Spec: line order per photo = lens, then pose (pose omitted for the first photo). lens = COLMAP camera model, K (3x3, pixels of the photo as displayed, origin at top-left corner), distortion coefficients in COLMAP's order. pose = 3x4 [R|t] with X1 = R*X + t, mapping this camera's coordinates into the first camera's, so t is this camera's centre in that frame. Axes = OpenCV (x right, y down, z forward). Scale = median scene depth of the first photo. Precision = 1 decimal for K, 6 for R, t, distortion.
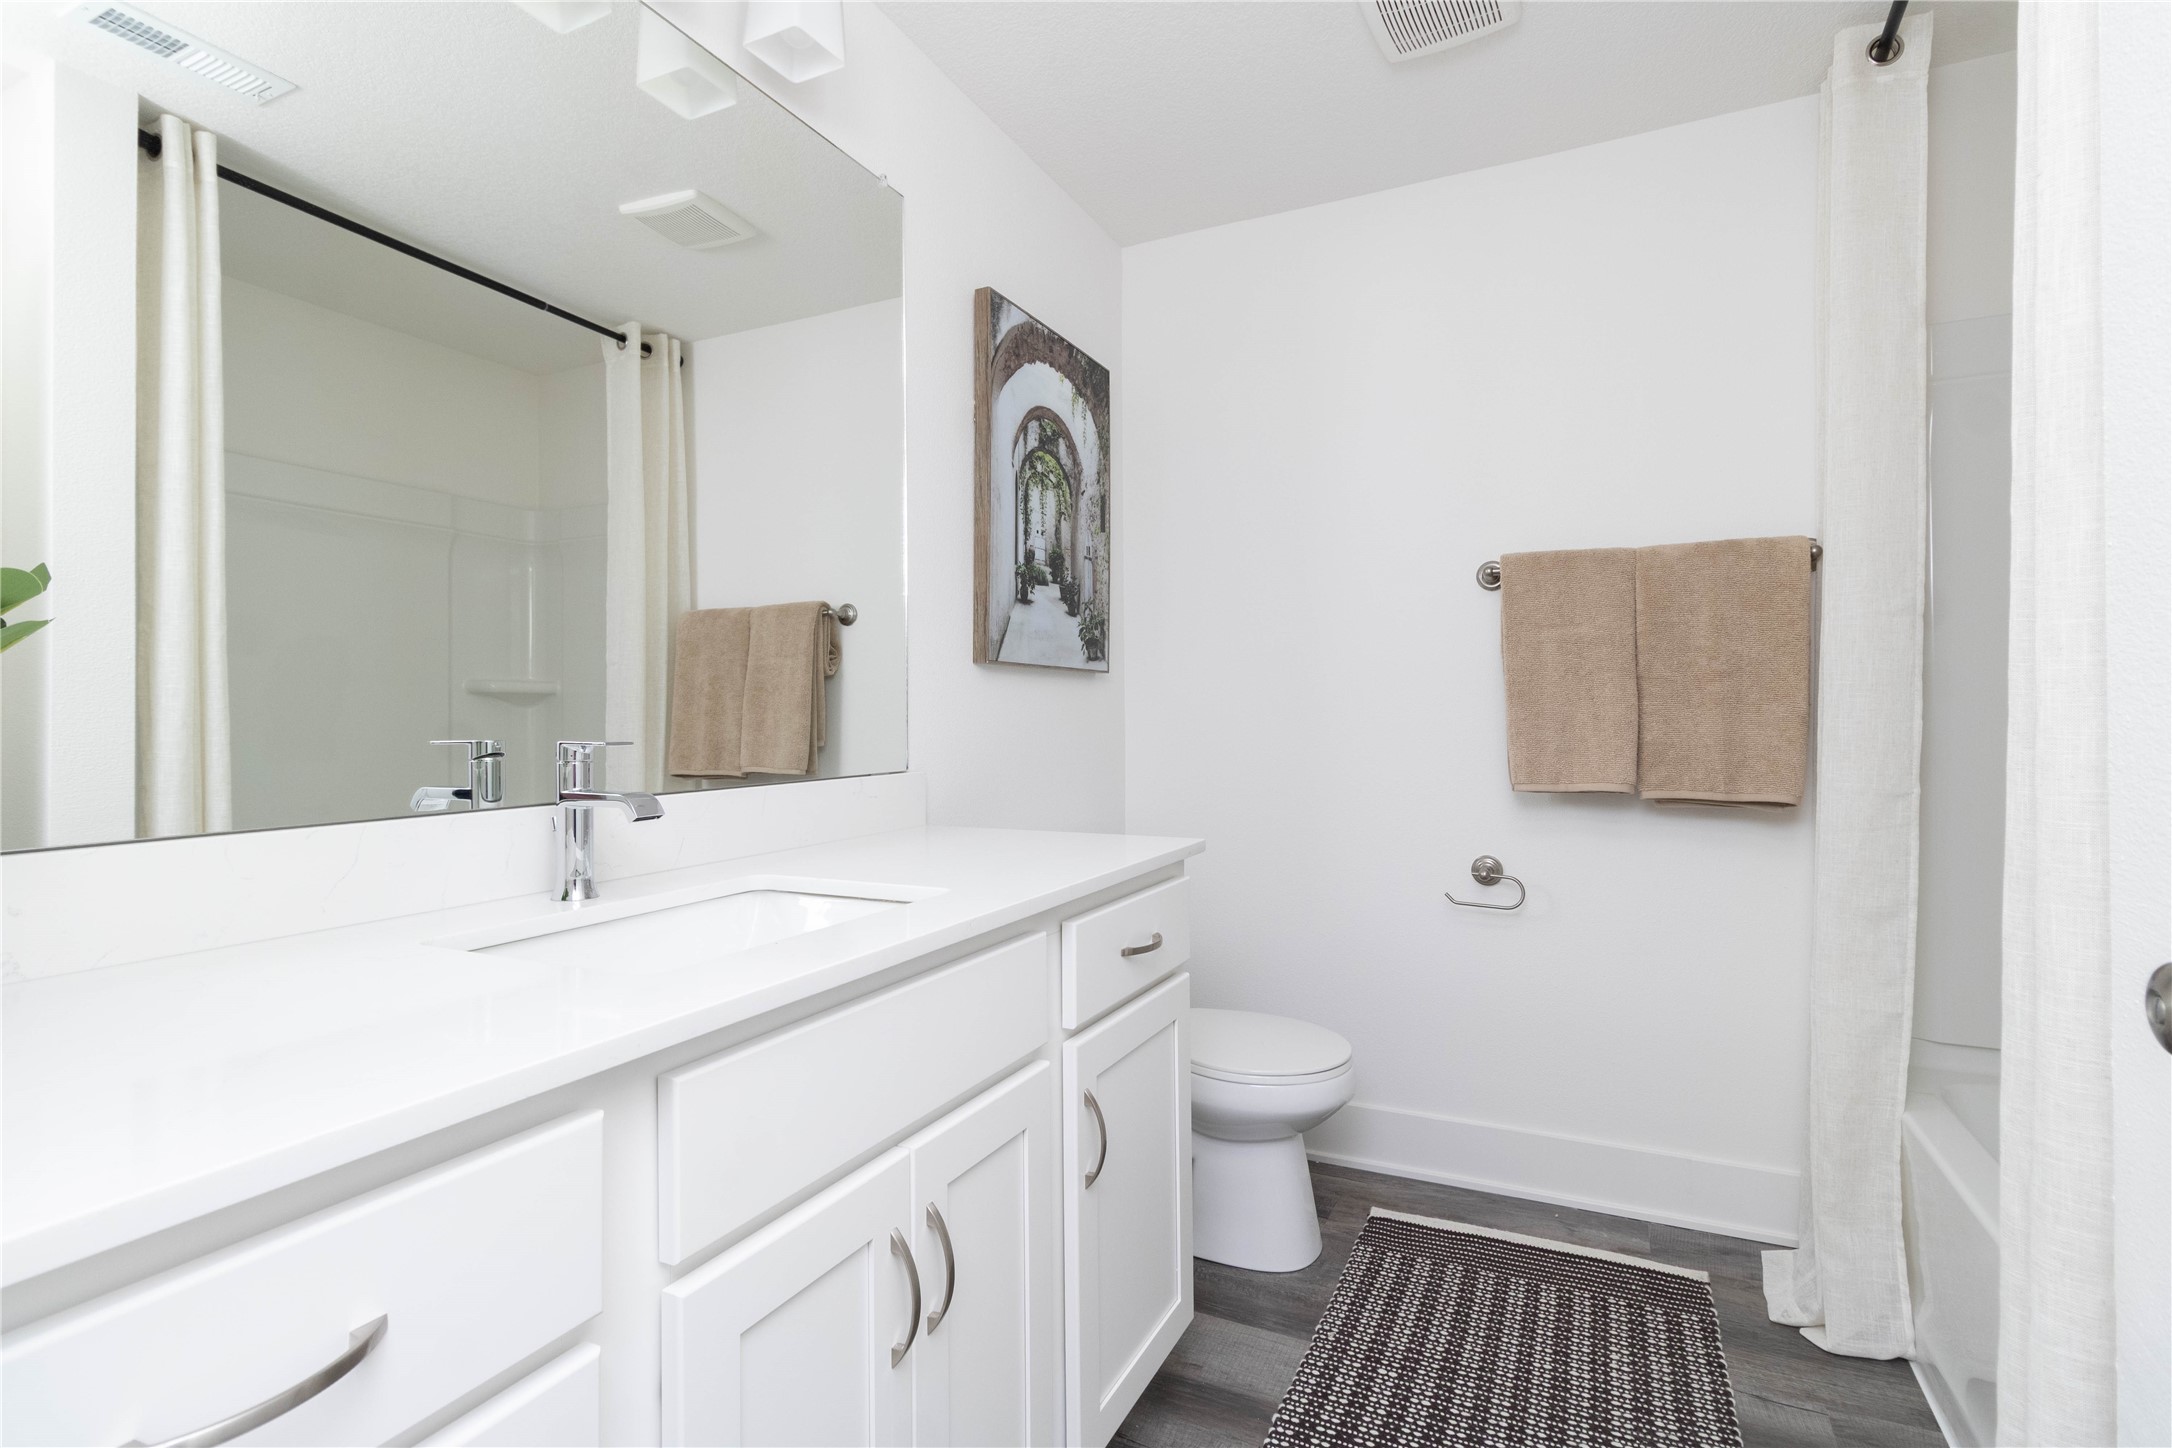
lens RADIAL K [[1045.3, 0, 1108.4], [0, 1045.3, 712.7], [0, 0, 1]] dist [0.004537, 0.001043]
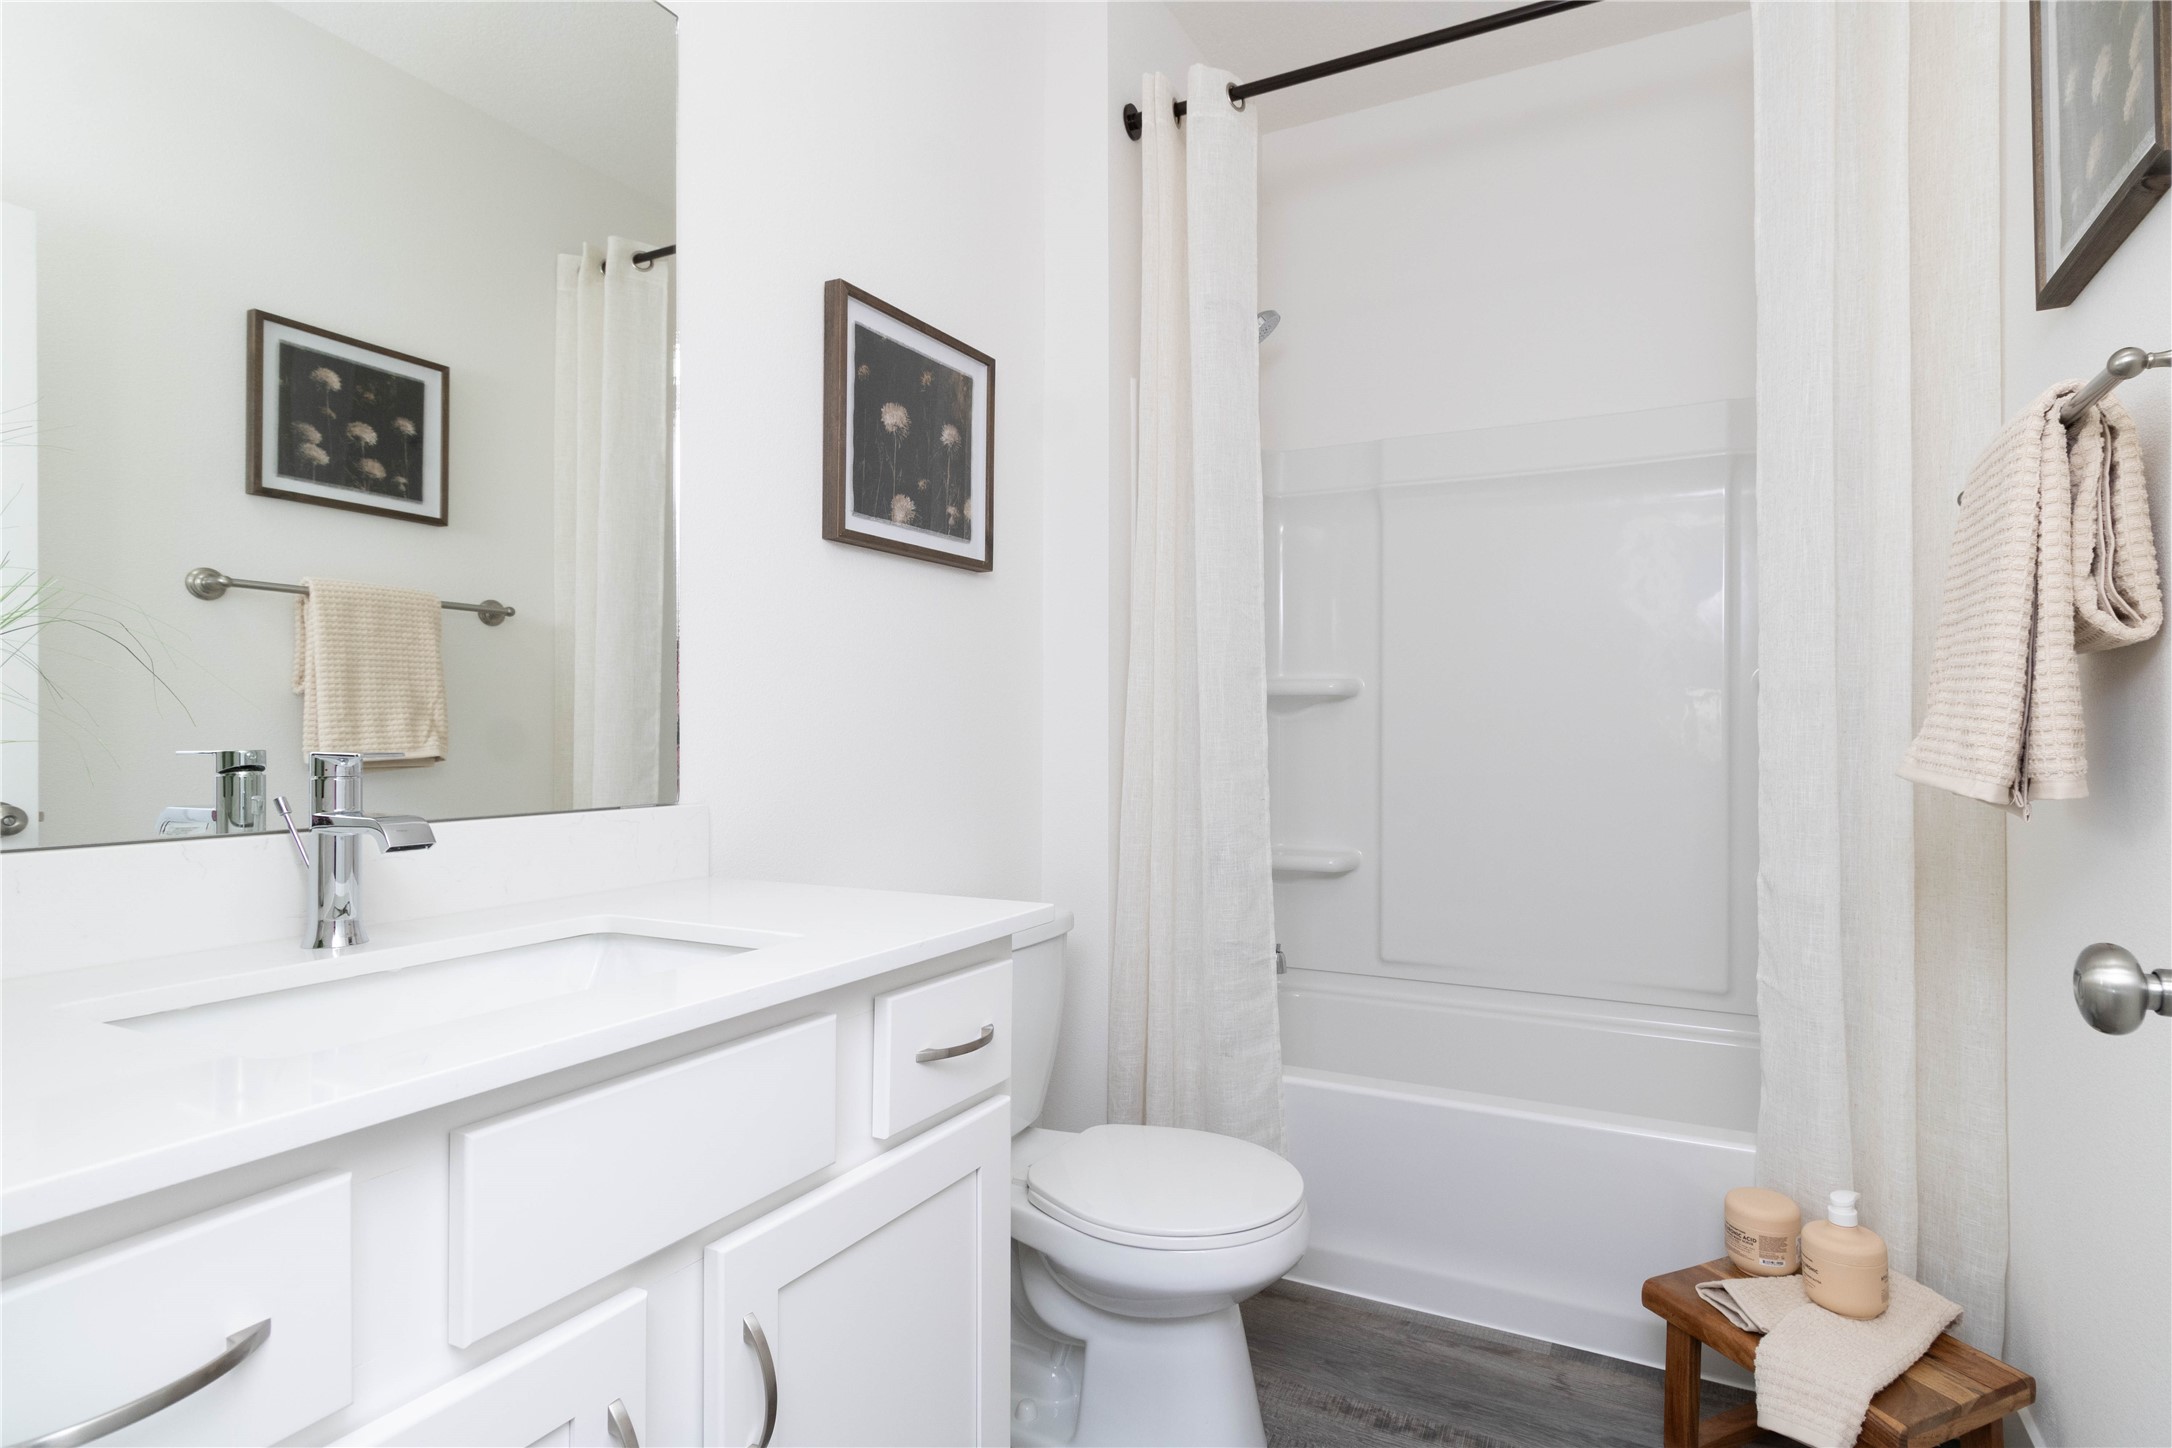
lens RADIAL K [[709.6, 0, 1086.0], [0, 709.6, 724.0], [0, 0, 1]] dist [0.000695, 0.000043]
pose [[0.958147, -0.001082, -0.286276, 0.268439], [0.000284, 0.999996, -0.002827, -0.002176], [0.286278, 0.002627, 0.958143, 0.561679]]
